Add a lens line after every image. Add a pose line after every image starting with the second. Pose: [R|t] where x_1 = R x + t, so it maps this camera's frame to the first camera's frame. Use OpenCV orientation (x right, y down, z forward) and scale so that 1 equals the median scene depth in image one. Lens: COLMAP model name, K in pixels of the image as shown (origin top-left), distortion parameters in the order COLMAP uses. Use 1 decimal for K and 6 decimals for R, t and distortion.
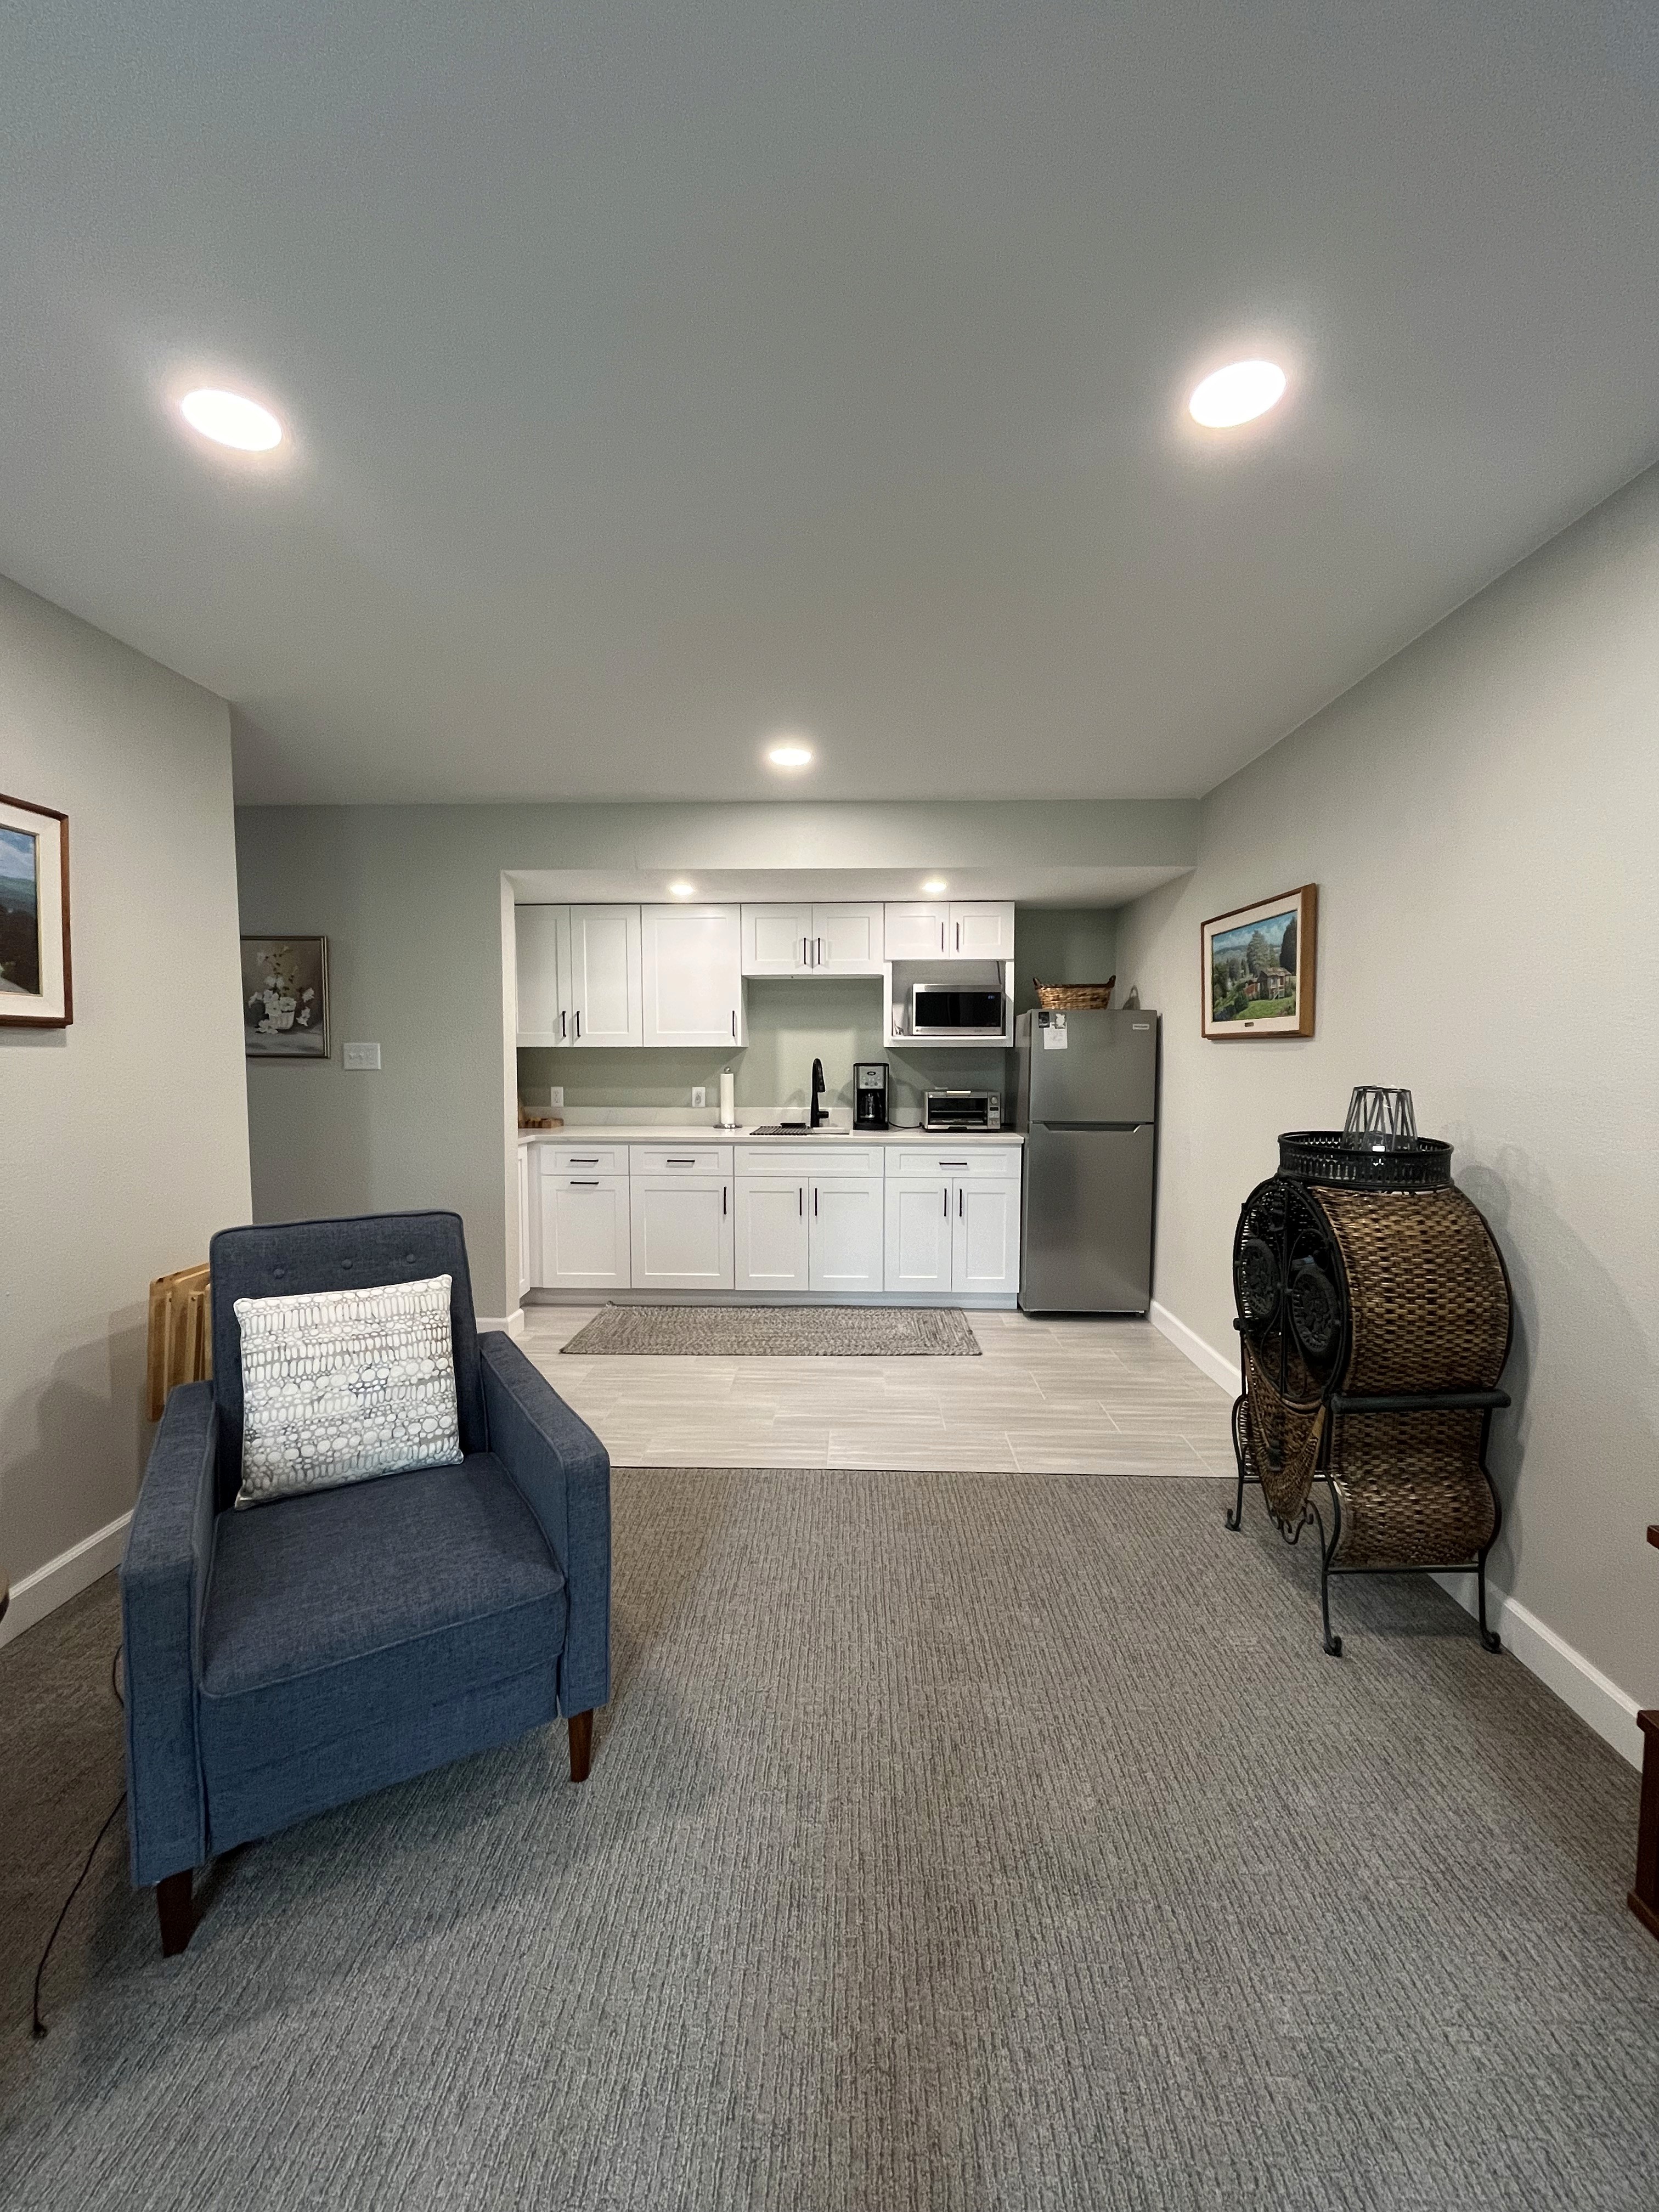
lens RADIAL K [[902.7, 0, 827.9], [0, 902.7, 1101.6], [0, 0, 1]] dist [-0.004163, 0.000669]
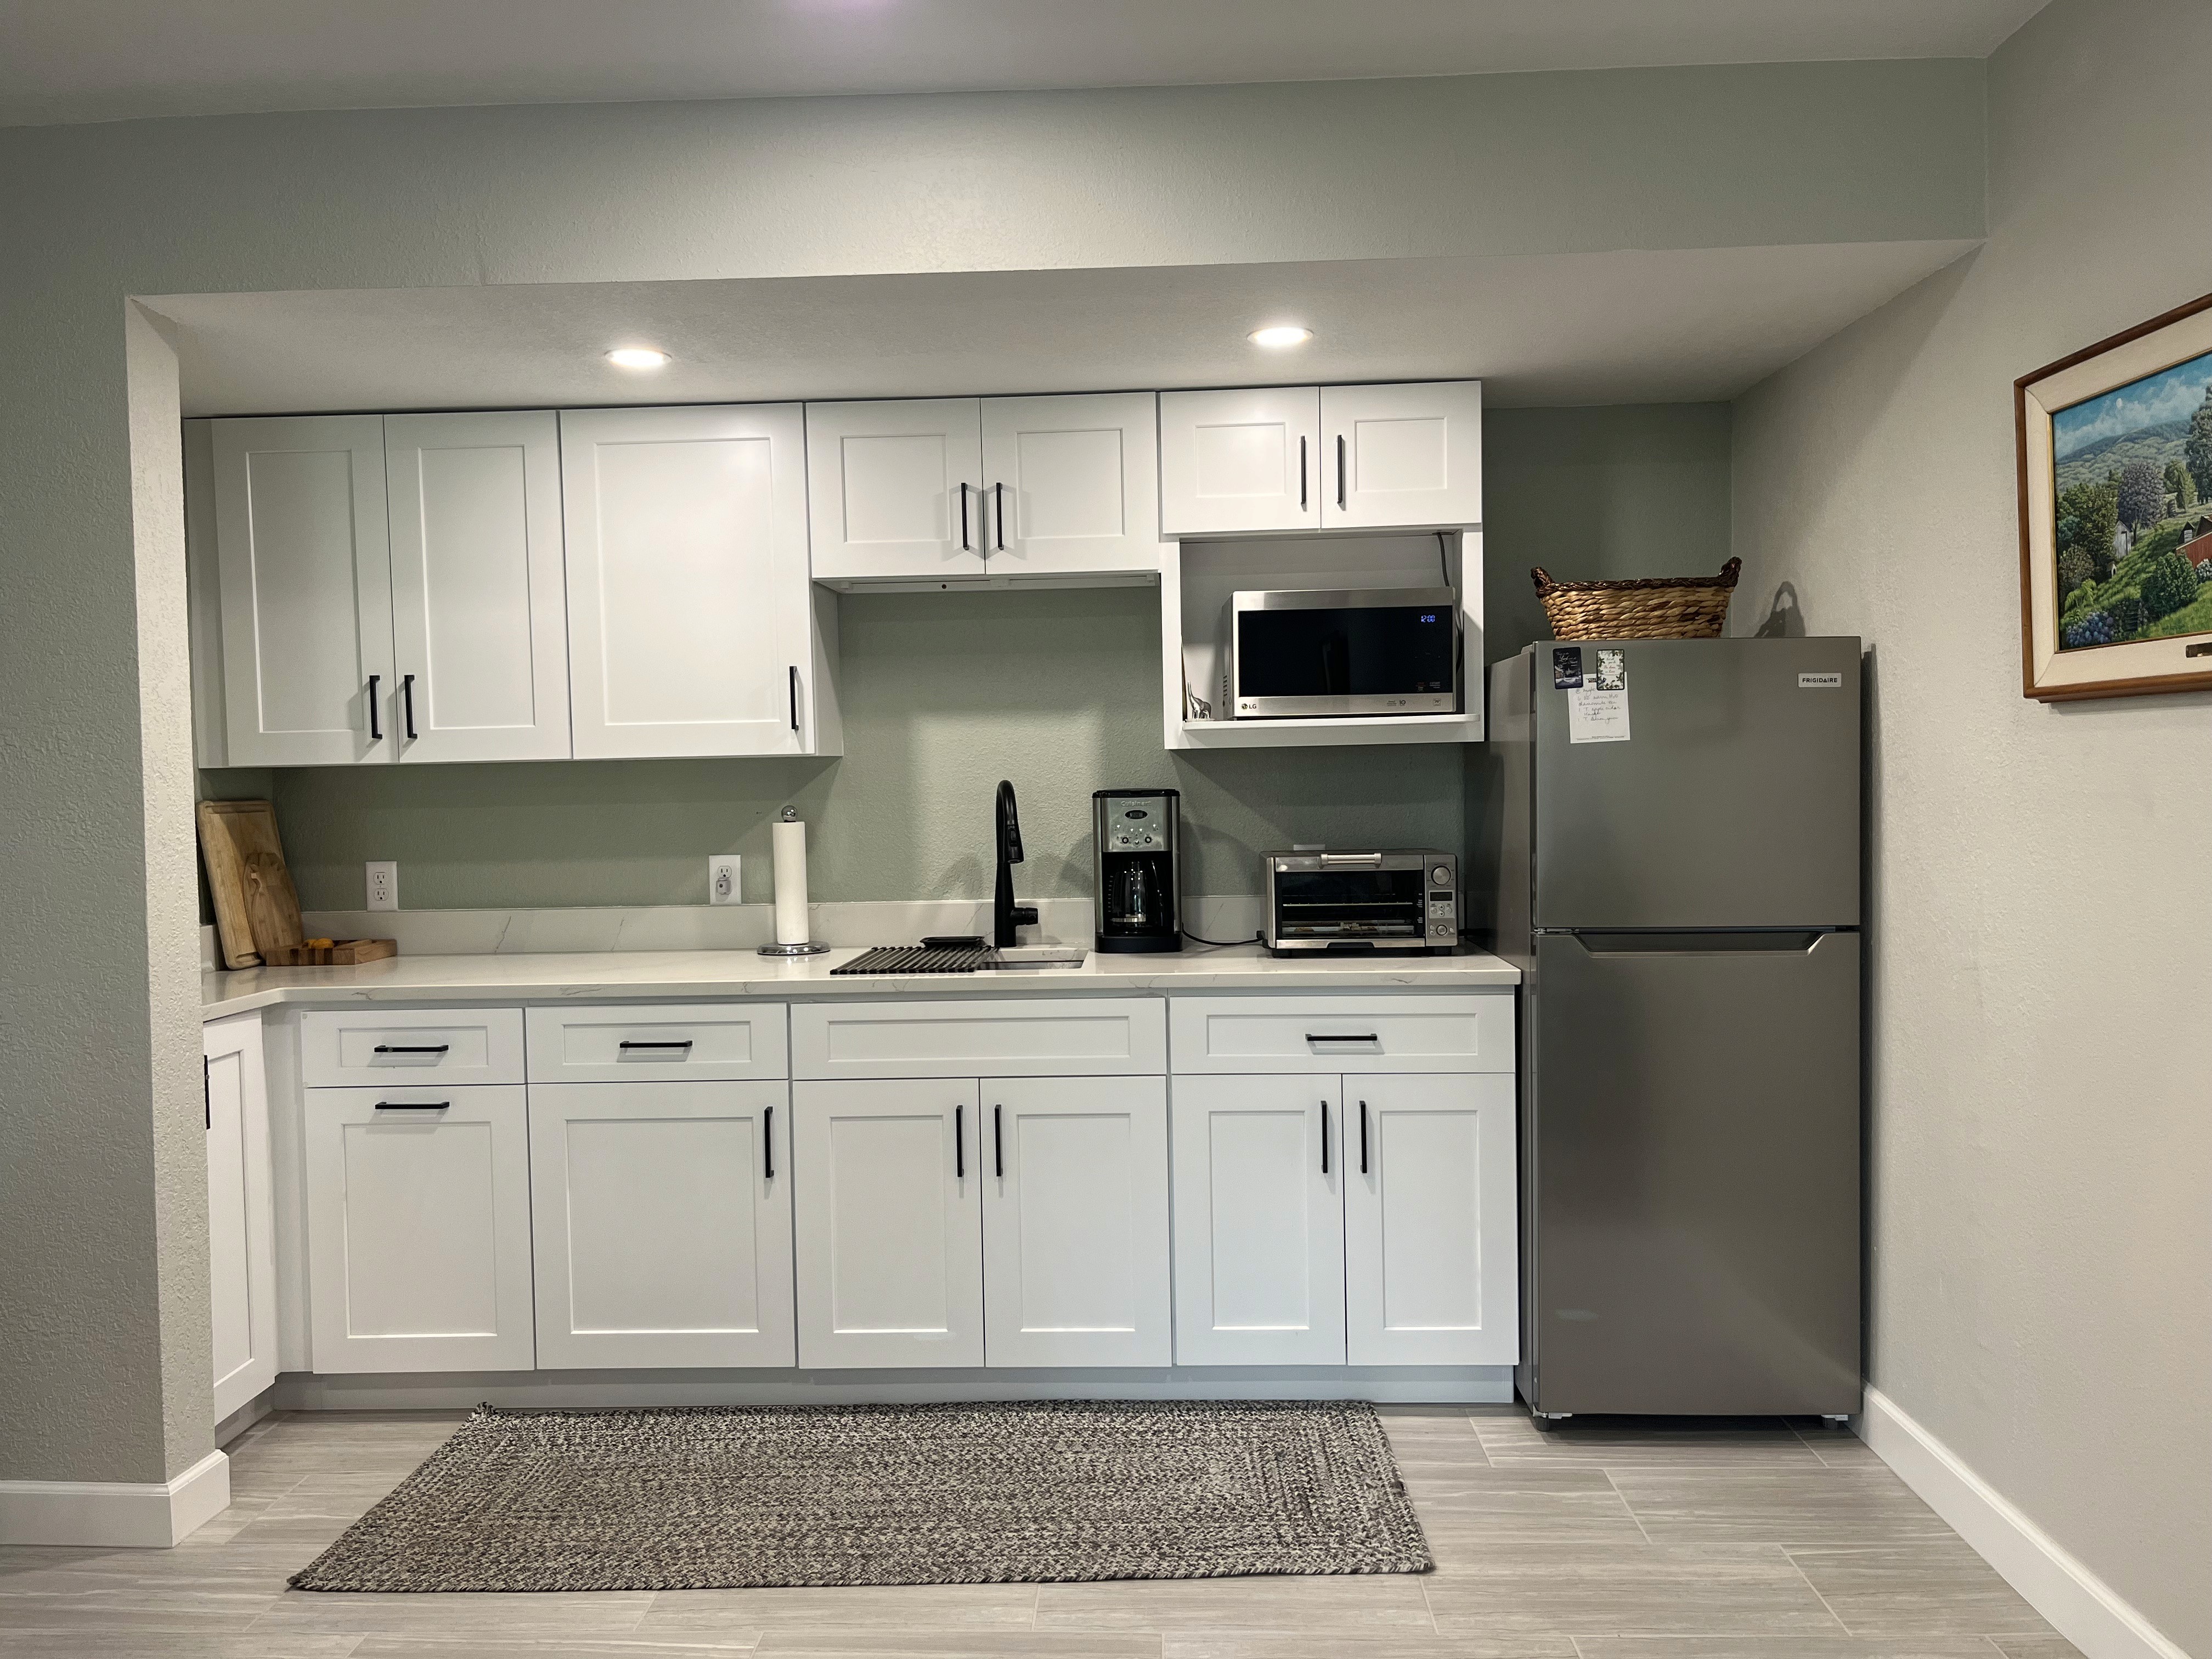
lens RADIAL K [[1670.6, 0, 1094.6], [0, 1670.6, 836.5], [0, 0, 1]] dist [0.070305, -0.106537]
pose [[0.999769, -0.020244, -0.007228, 0.036685], [0.020114, 0.999641, -0.017688, -0.008749], [0.007583, 0.017539, 0.999817, 0.257647]]
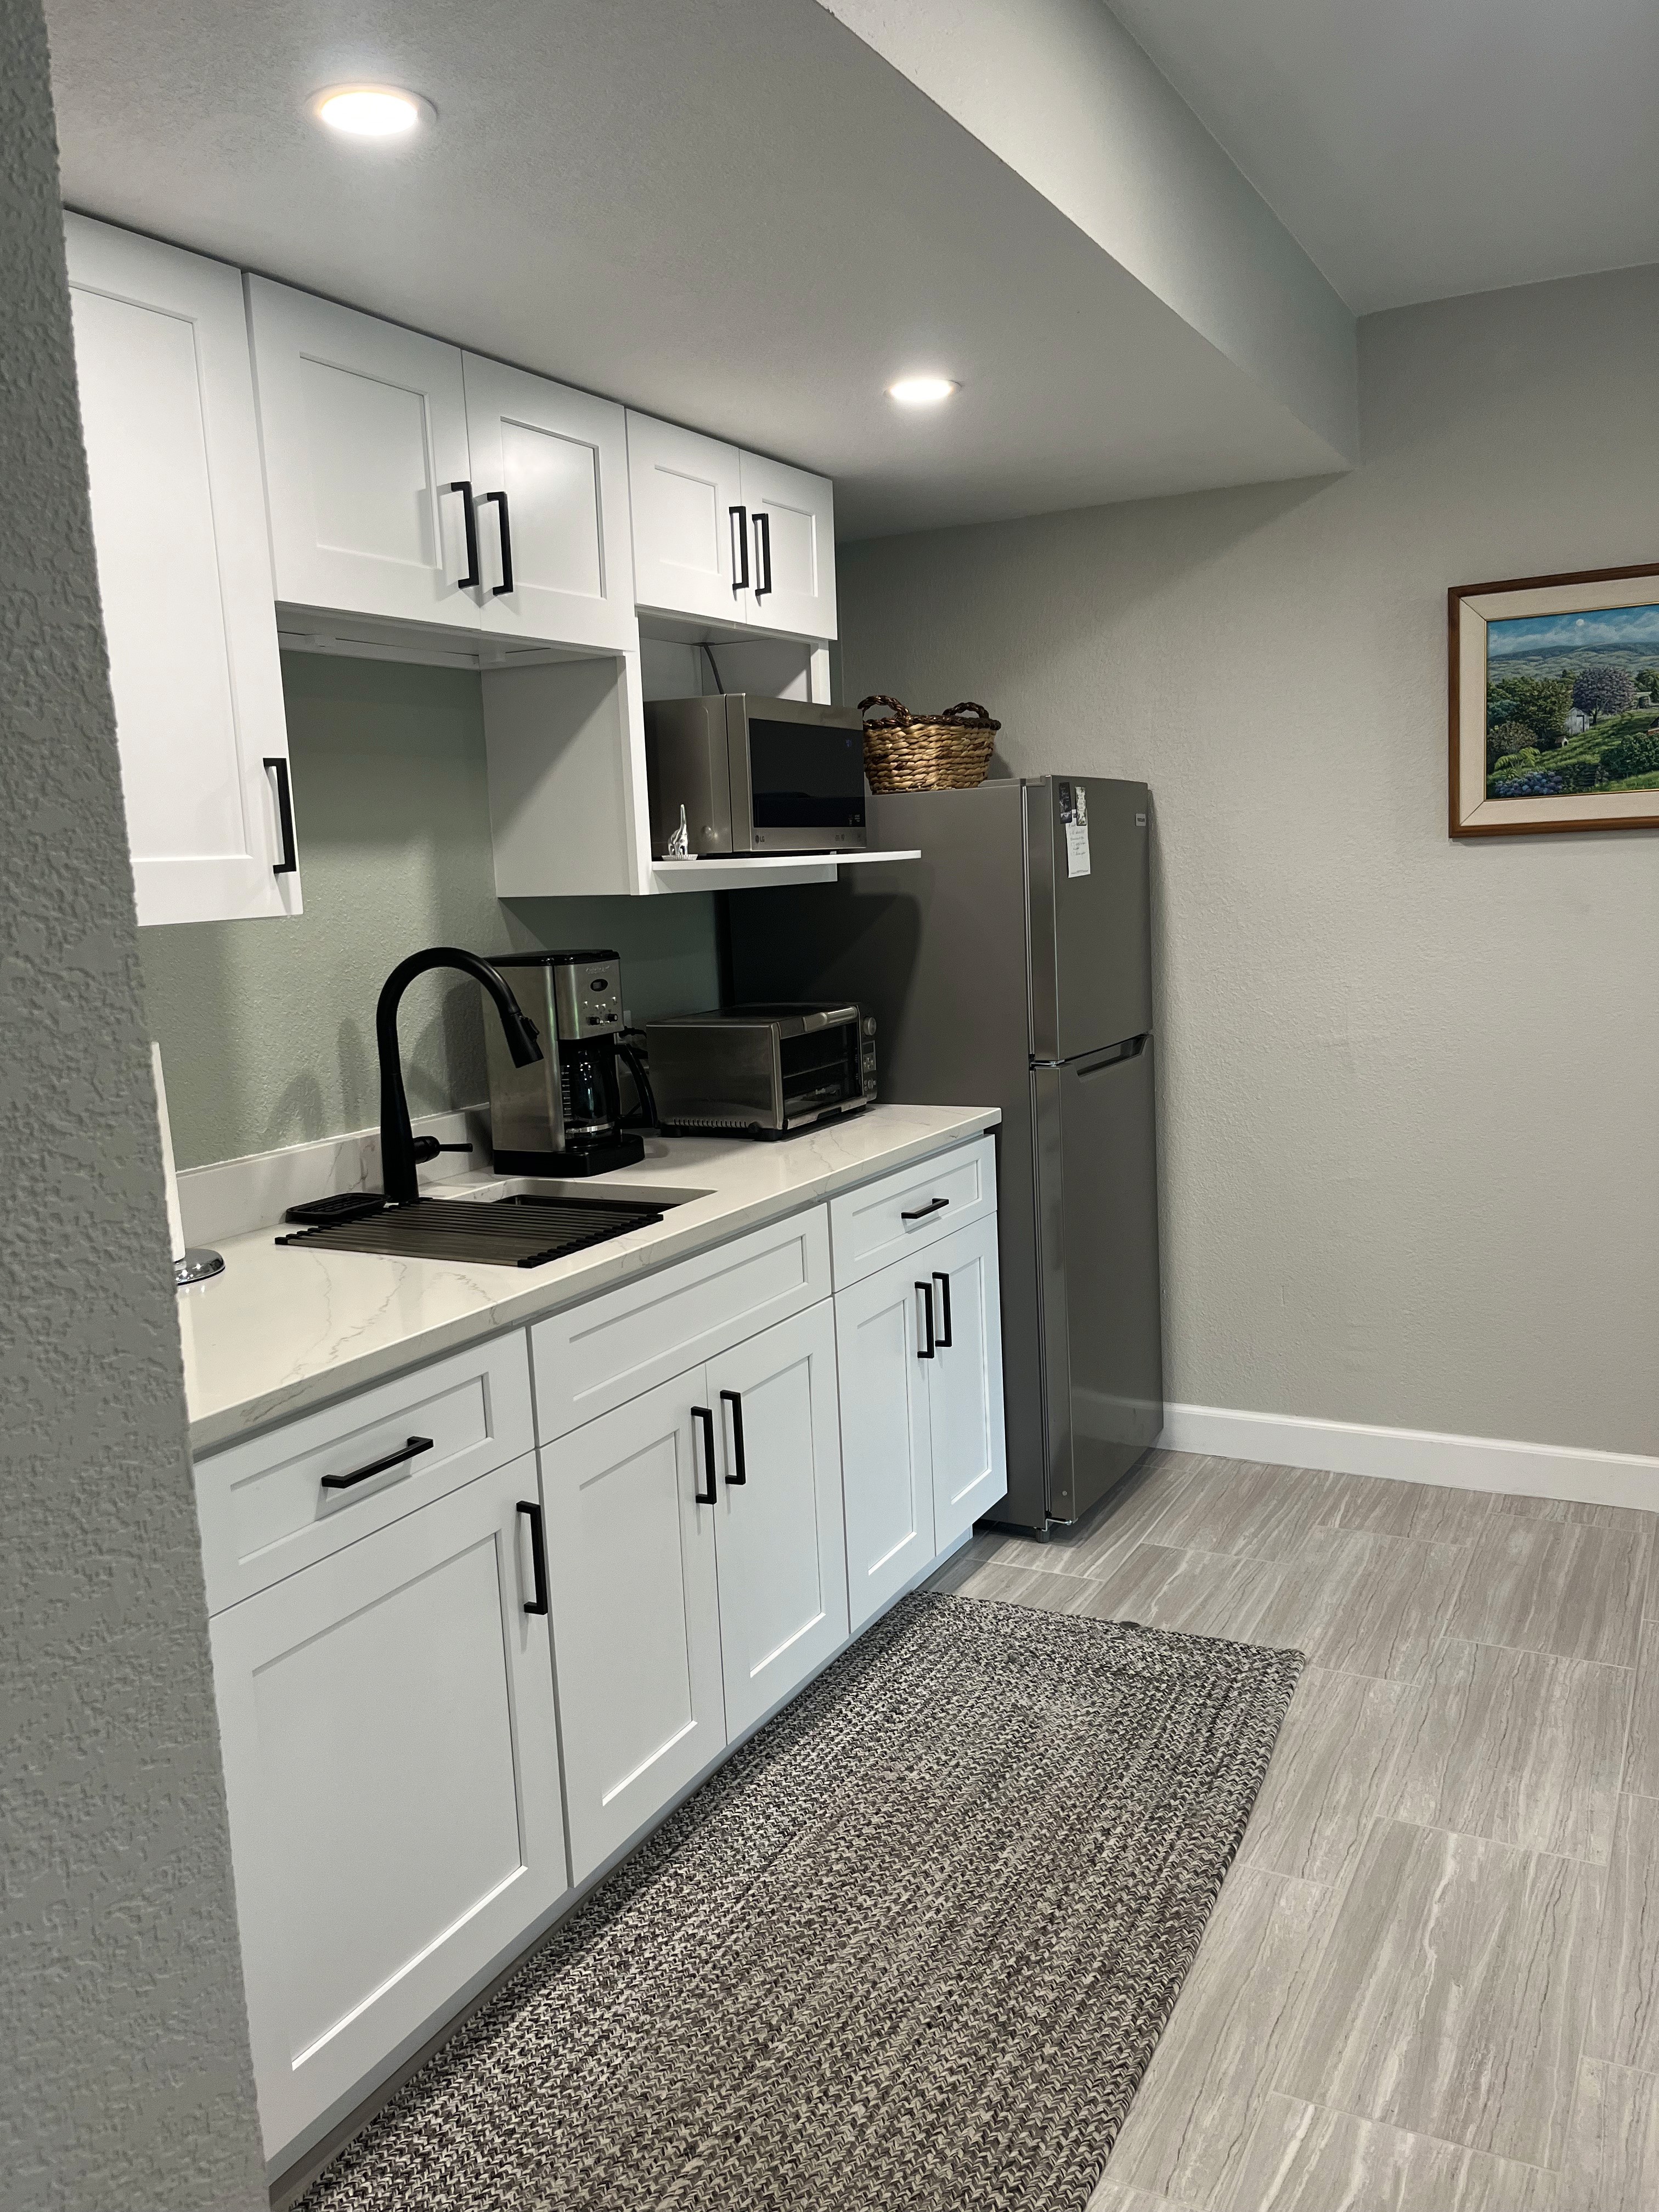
lens RADIAL K [[1670.6, 0, 829.5], [0, 1670.6, 1106.0], [0, 0, 1]] dist [0.070305, -0.106537]
pose [[0.444528, -0.151309, 0.882893, -0.449300], [0.096442, 0.987986, 0.120763, -0.054477], [-0.890558, 0.031465, 0.453780, 0.714609]]
